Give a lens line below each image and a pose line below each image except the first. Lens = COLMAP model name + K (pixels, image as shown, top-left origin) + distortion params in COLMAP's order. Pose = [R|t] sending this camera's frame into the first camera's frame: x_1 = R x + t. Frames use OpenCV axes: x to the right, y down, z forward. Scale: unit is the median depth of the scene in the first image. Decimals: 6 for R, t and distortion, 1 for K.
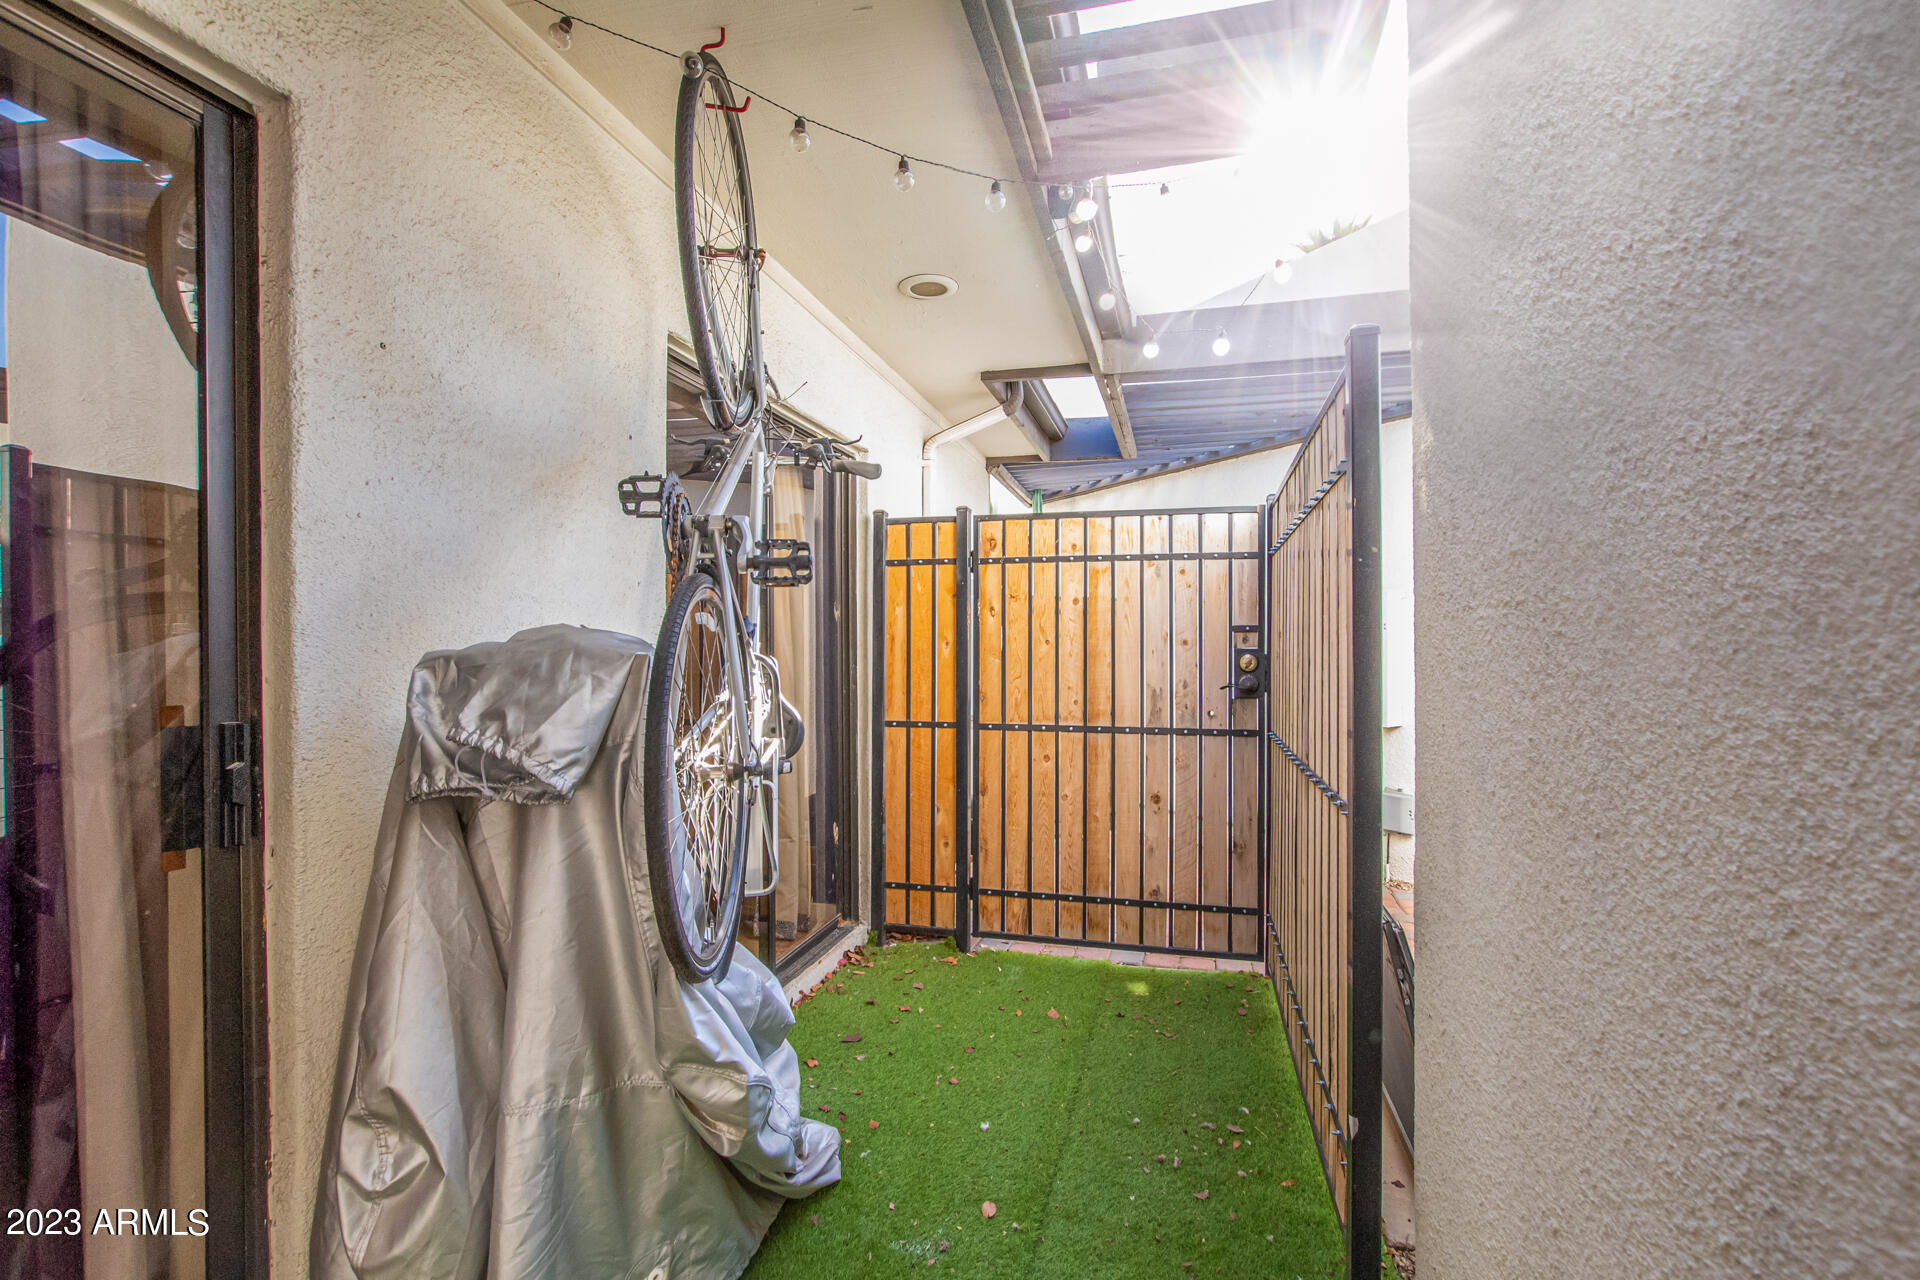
lens RADIAL K [[890.2, 0, 966.4], [0, 890.2, 642.2], [0, 0, 1]] dist [-0.035495, 0.007513]
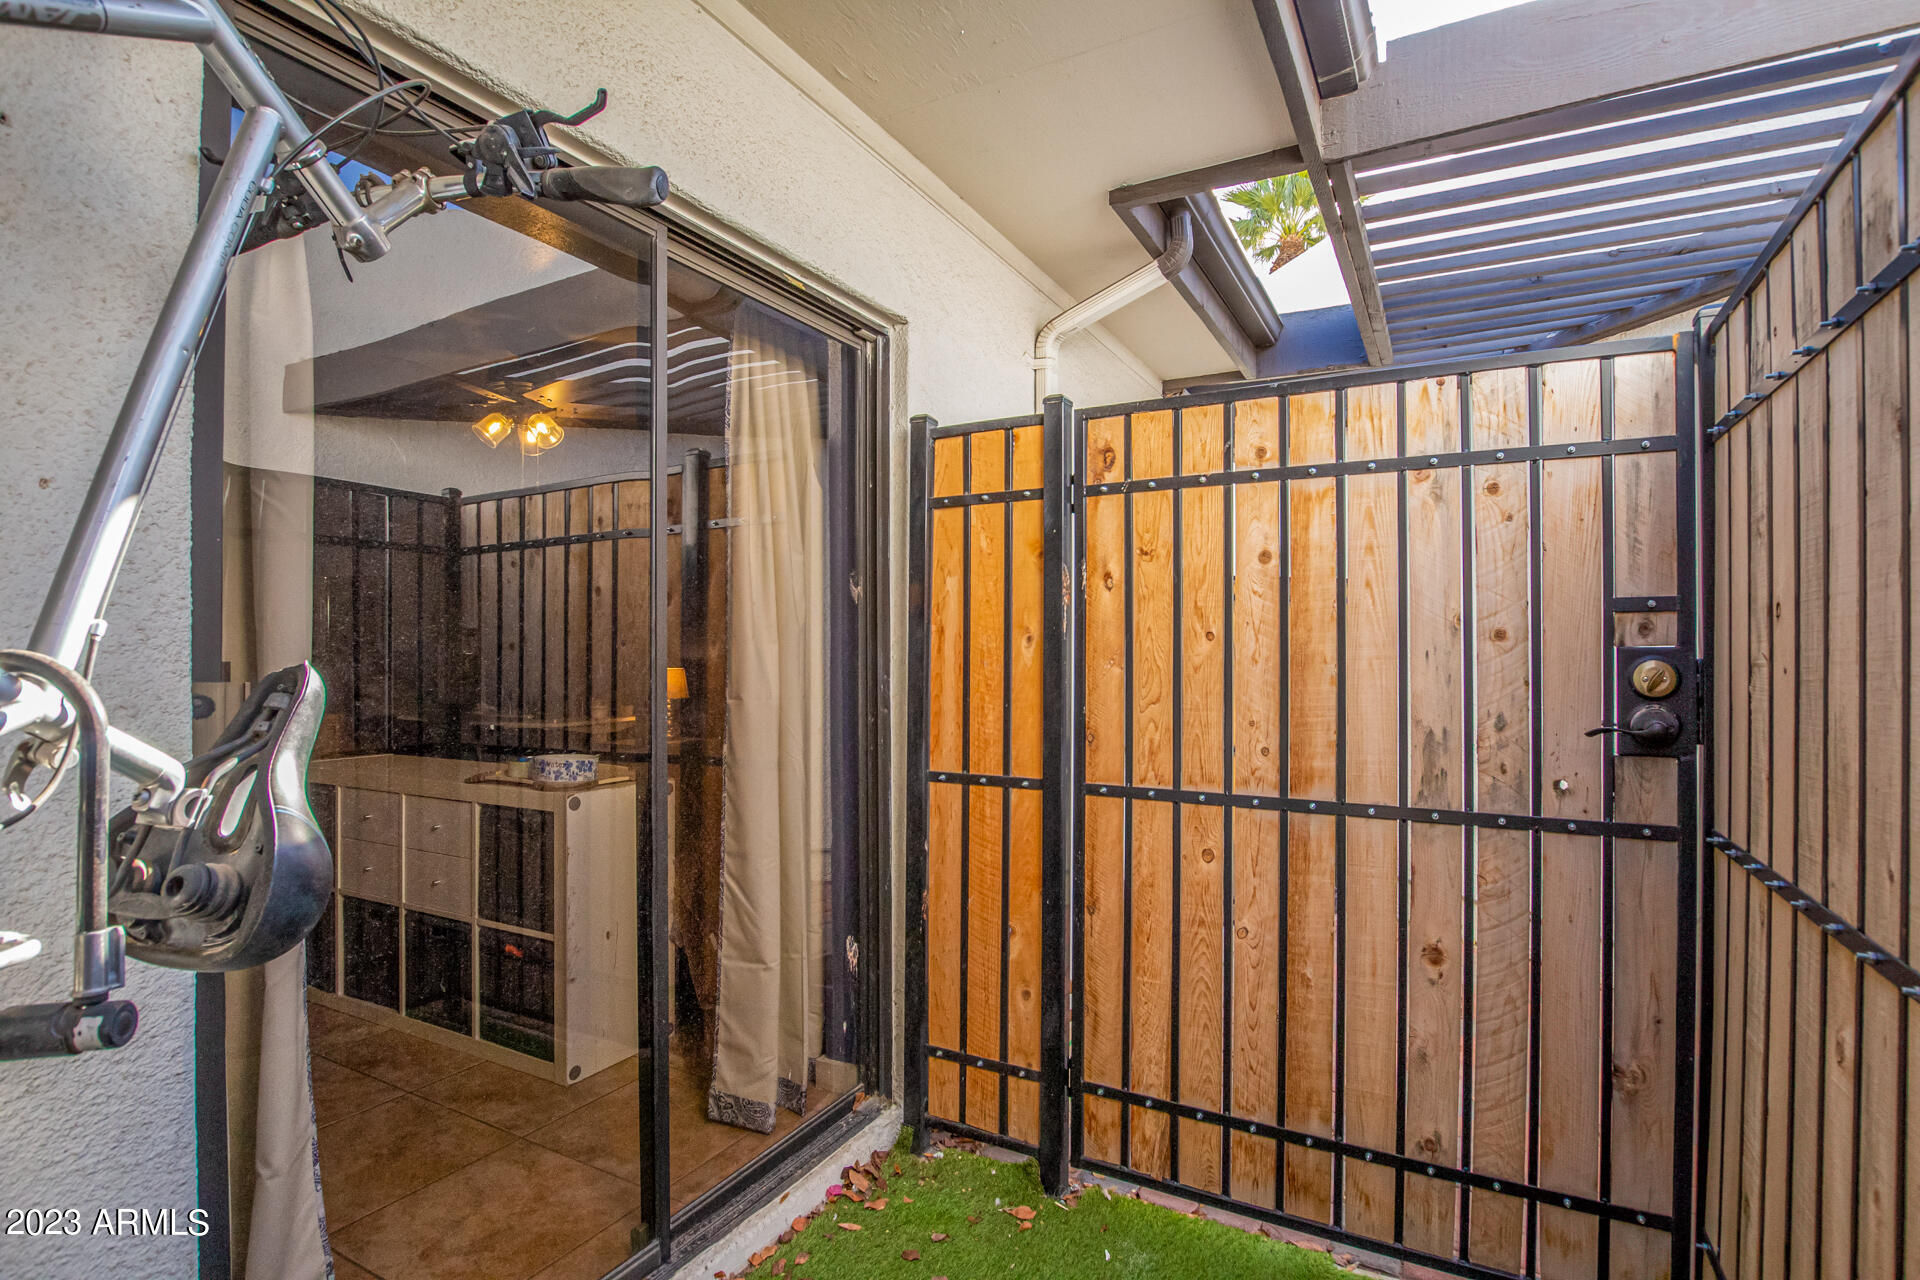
lens RADIAL K [[890.2, 0, 966.4], [0, 890.2, 642.2], [0, 0, 1]] dist [-0.035495, 0.007513]
pose [[0.965042, -0.001531, -0.262092, 0.088917], [-0.000144, 0.999980, -0.006372, 0.006963], [0.262096, 0.006187, 0.965022, 0.447763]]
